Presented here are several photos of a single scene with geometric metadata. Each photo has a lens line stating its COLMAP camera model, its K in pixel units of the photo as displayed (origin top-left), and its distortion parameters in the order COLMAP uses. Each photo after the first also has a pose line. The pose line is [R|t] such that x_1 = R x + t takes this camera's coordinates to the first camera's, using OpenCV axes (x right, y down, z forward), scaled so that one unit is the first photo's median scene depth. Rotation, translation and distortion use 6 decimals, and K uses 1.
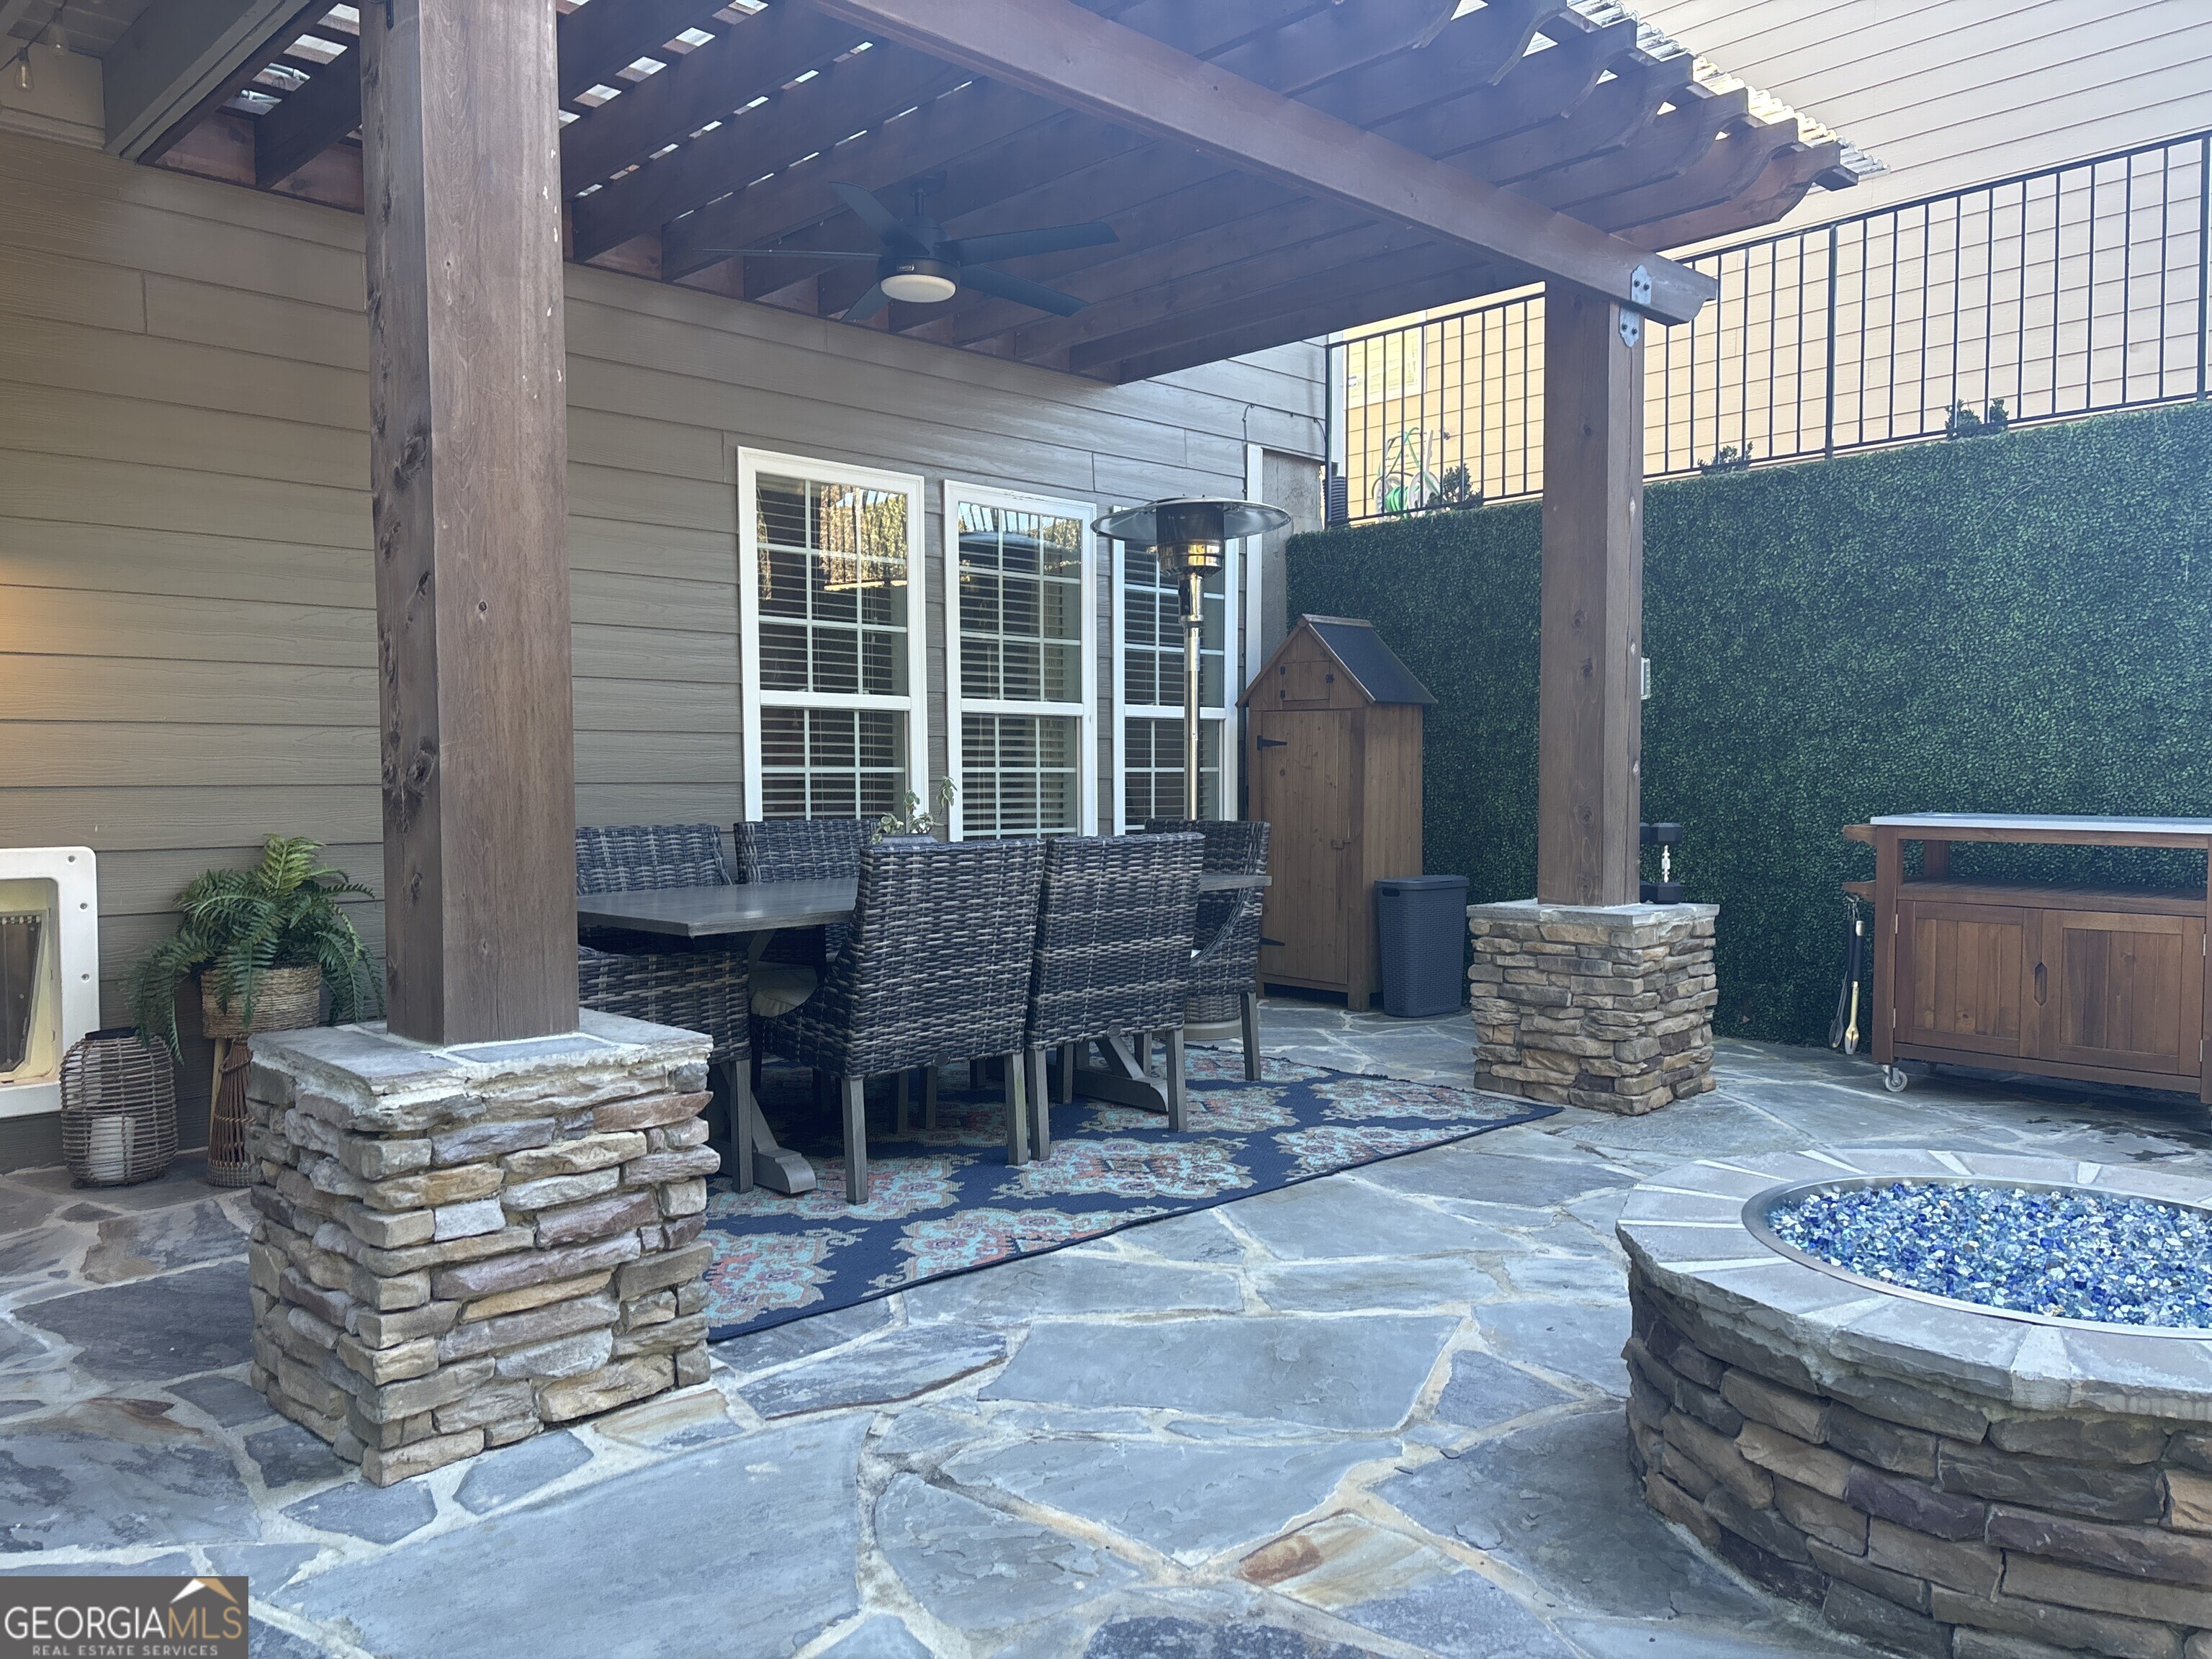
lens RADIAL K [[1653.8, 0, 1102.7], [0, 1653.8, 846.2], [0, 0, 1]] dist [0.068644, -0.059271]
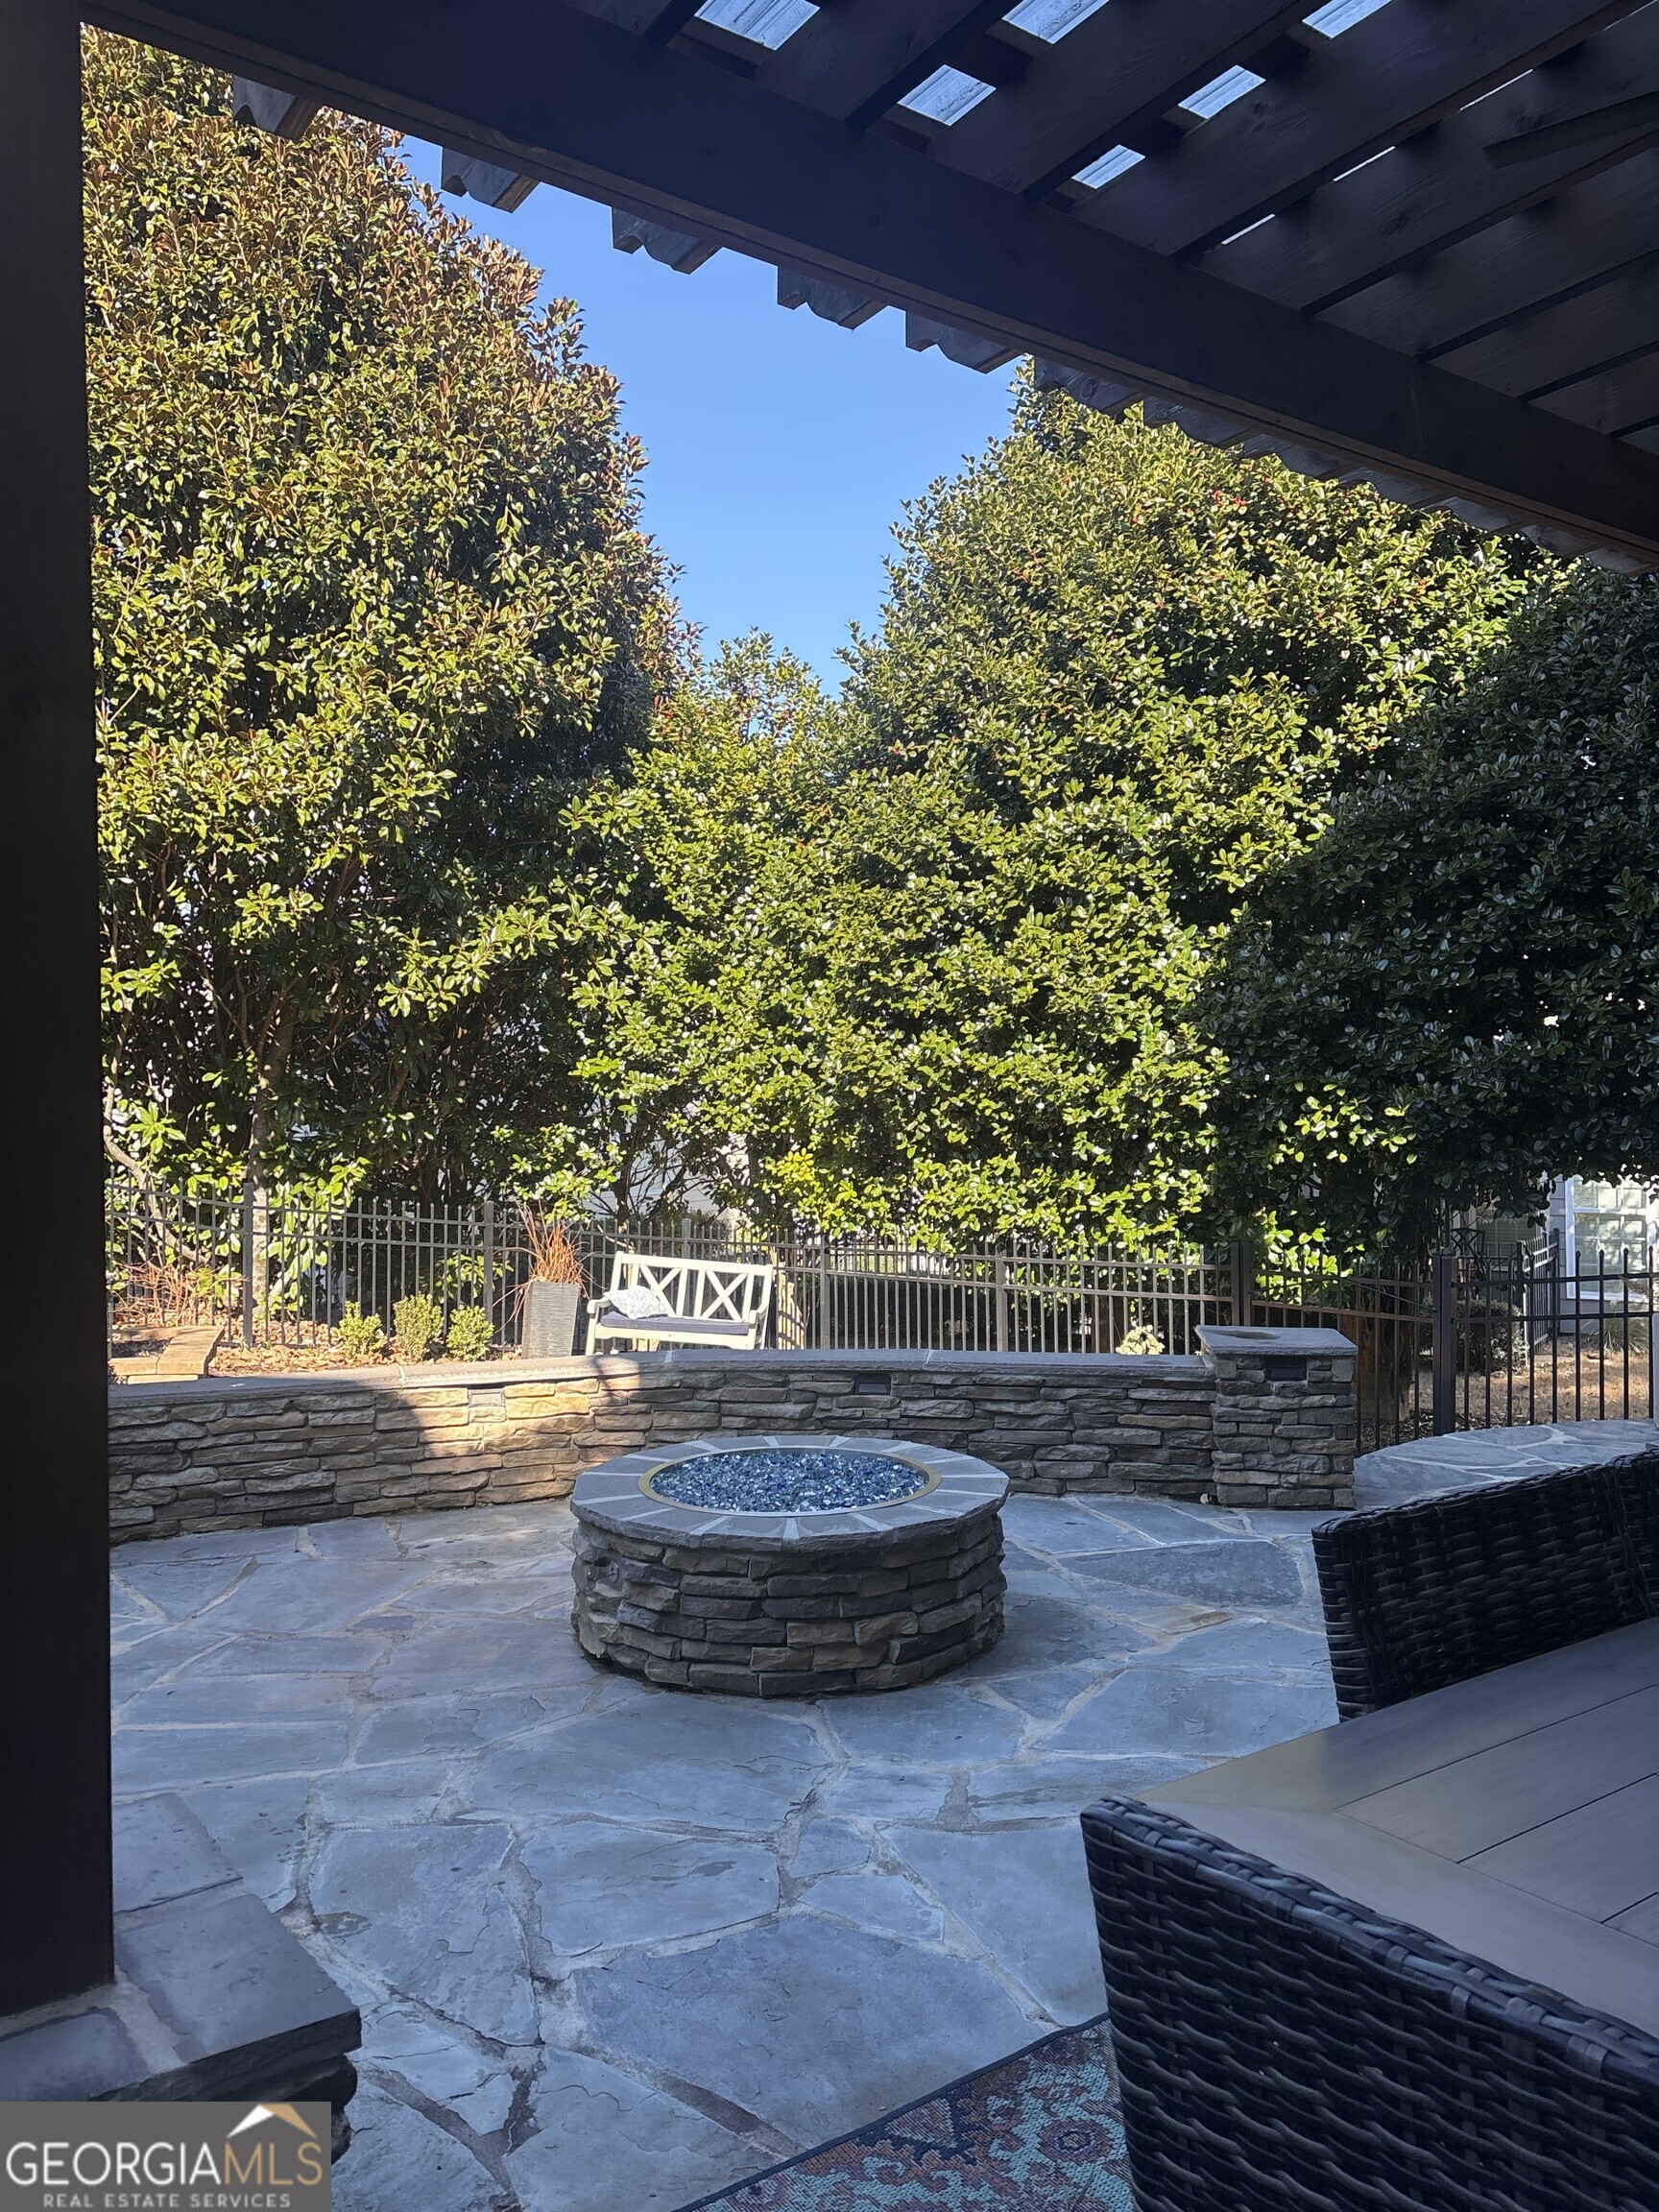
lens RADIAL K [[1653.8, 0, 829.5], [0, 1653.8, 1106.0], [0, 0, 1]] dist [0.068644, -0.059271]
pose [[-0.988864, 0.019445, 0.147543, 0.149326], [0.025532, 0.998894, 0.039476, -0.163639], [-0.146612, 0.042804, -0.988268, 1.790043]]
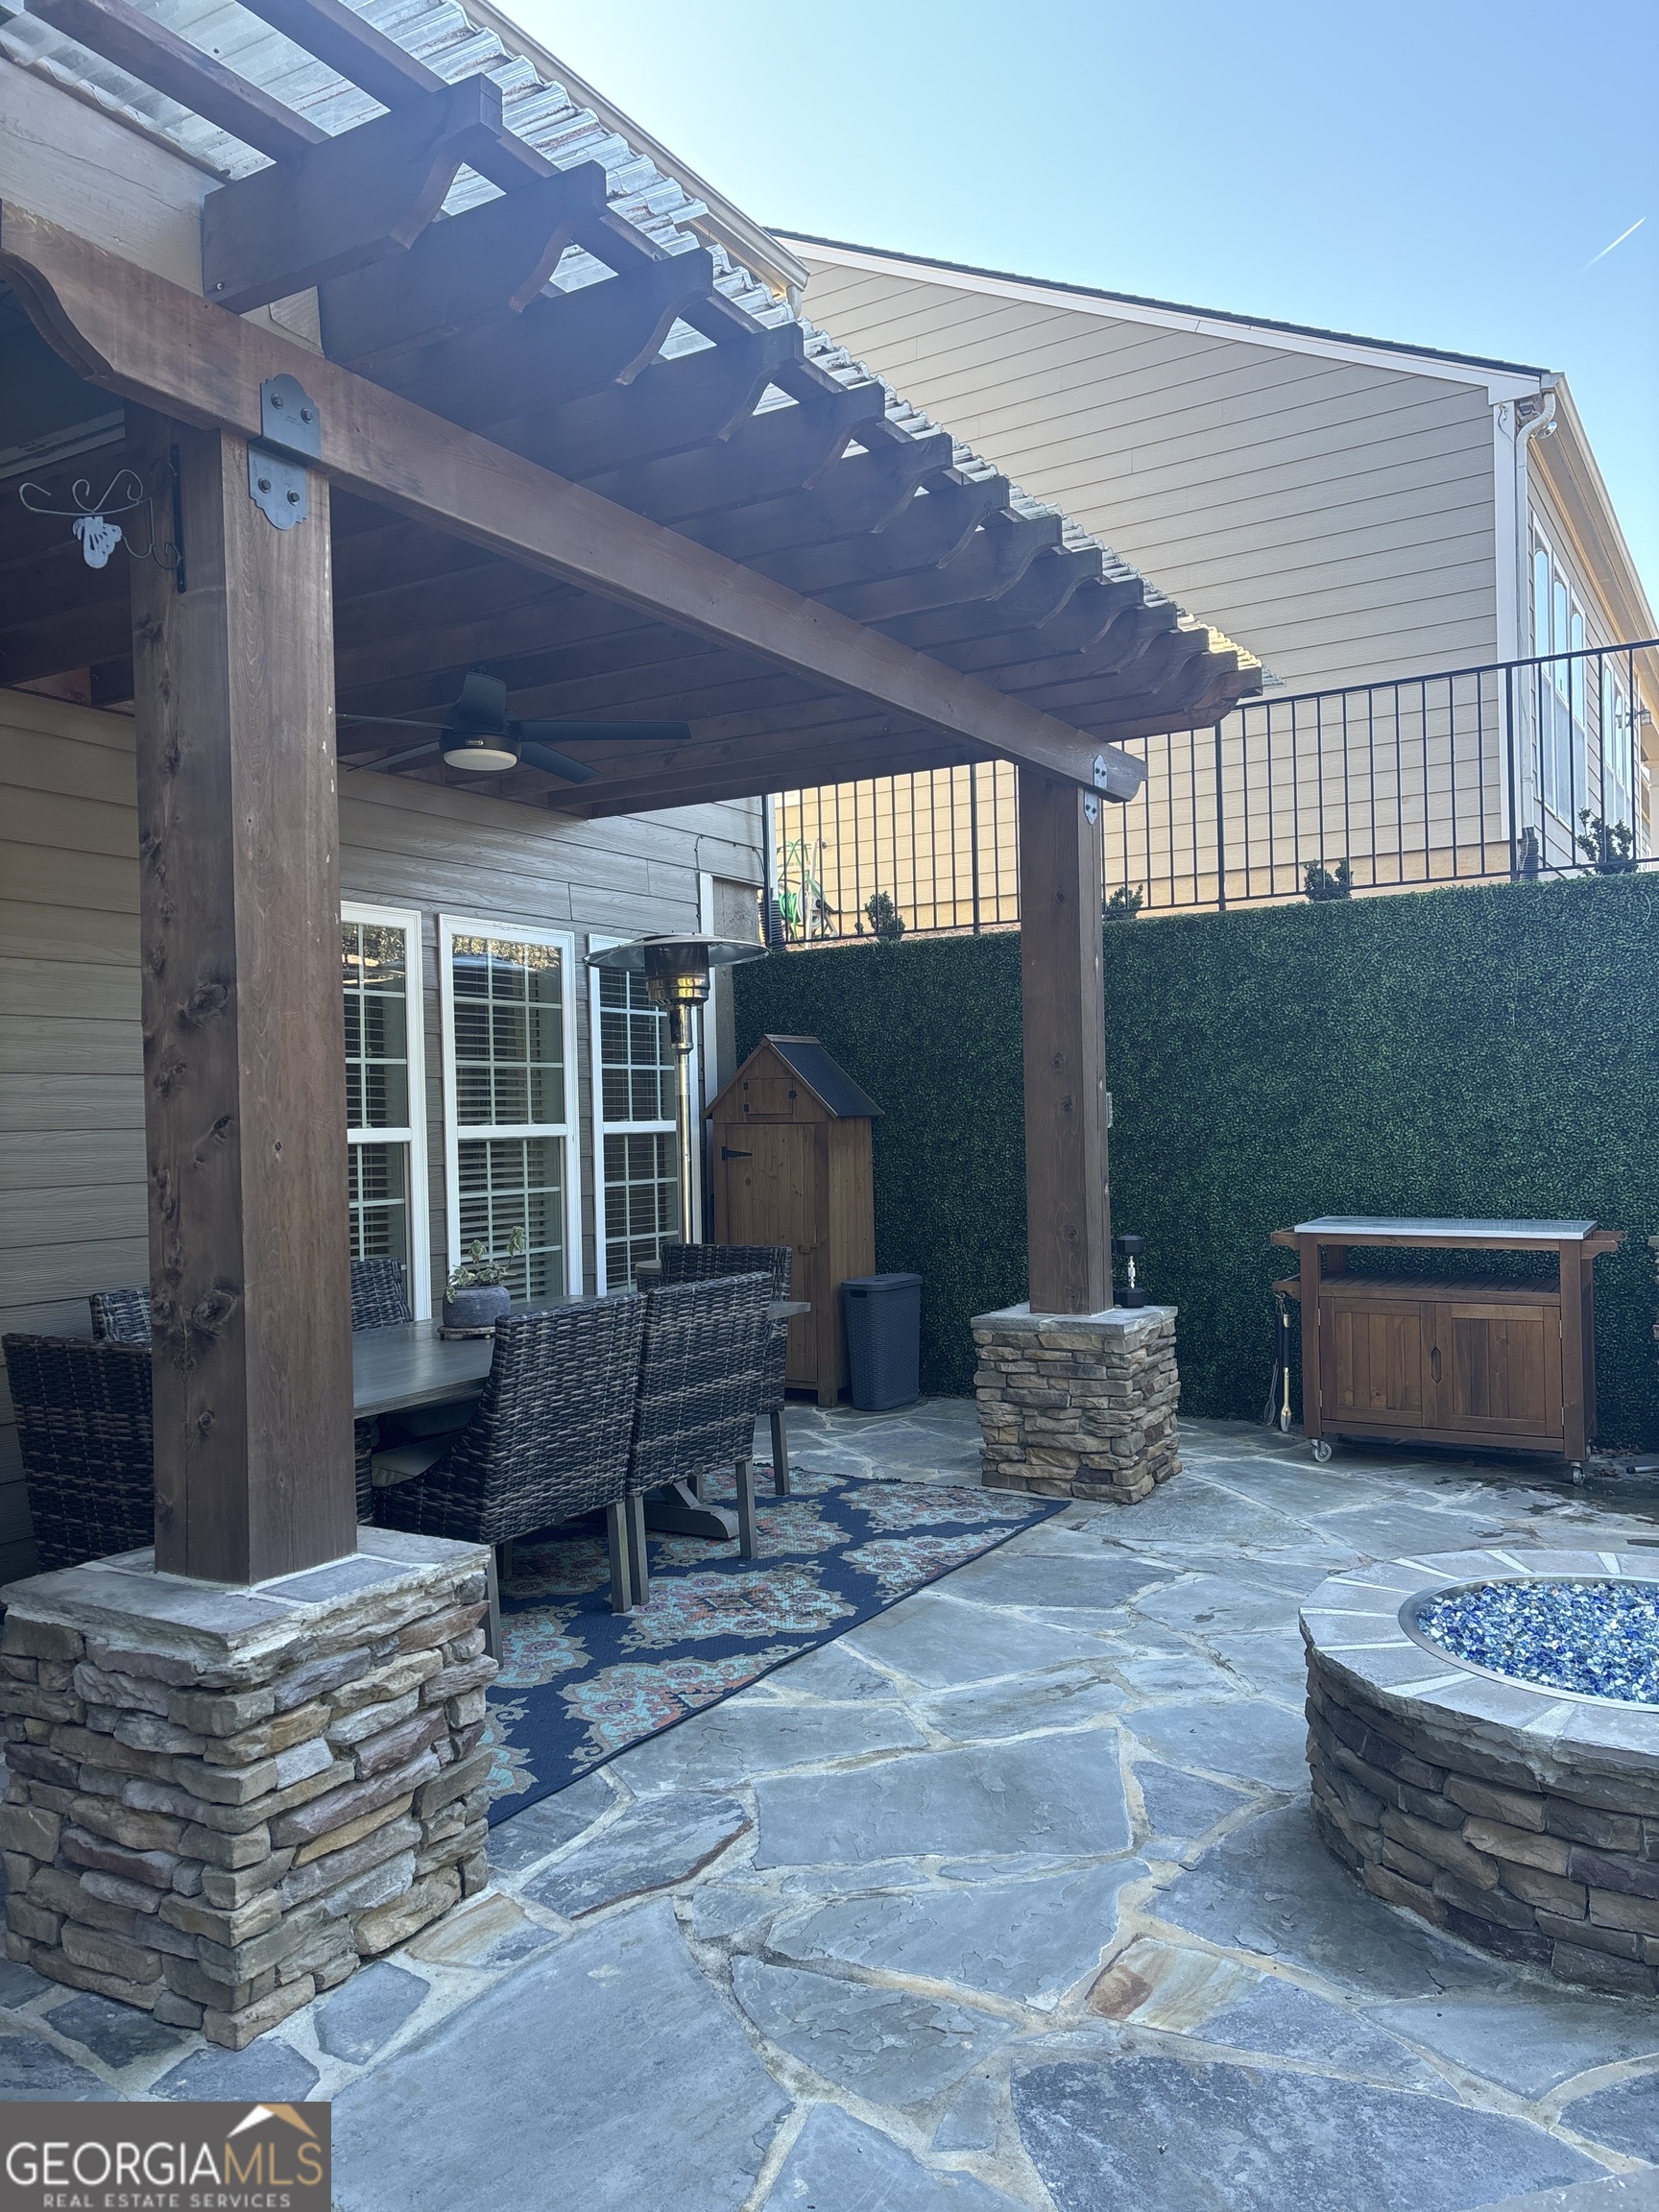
lens RADIAL K [[1653.8, 0, 829.5], [0, 1653.8, 1106.0], [0, 0, 1]] dist [0.068644, -0.059271]
pose [[0.964911, -0.016748, 0.262043, -0.223212], [0.030647, 0.998326, -0.049041, -0.076722], [-0.260783, 0.055351, 0.963809, -0.055826]]
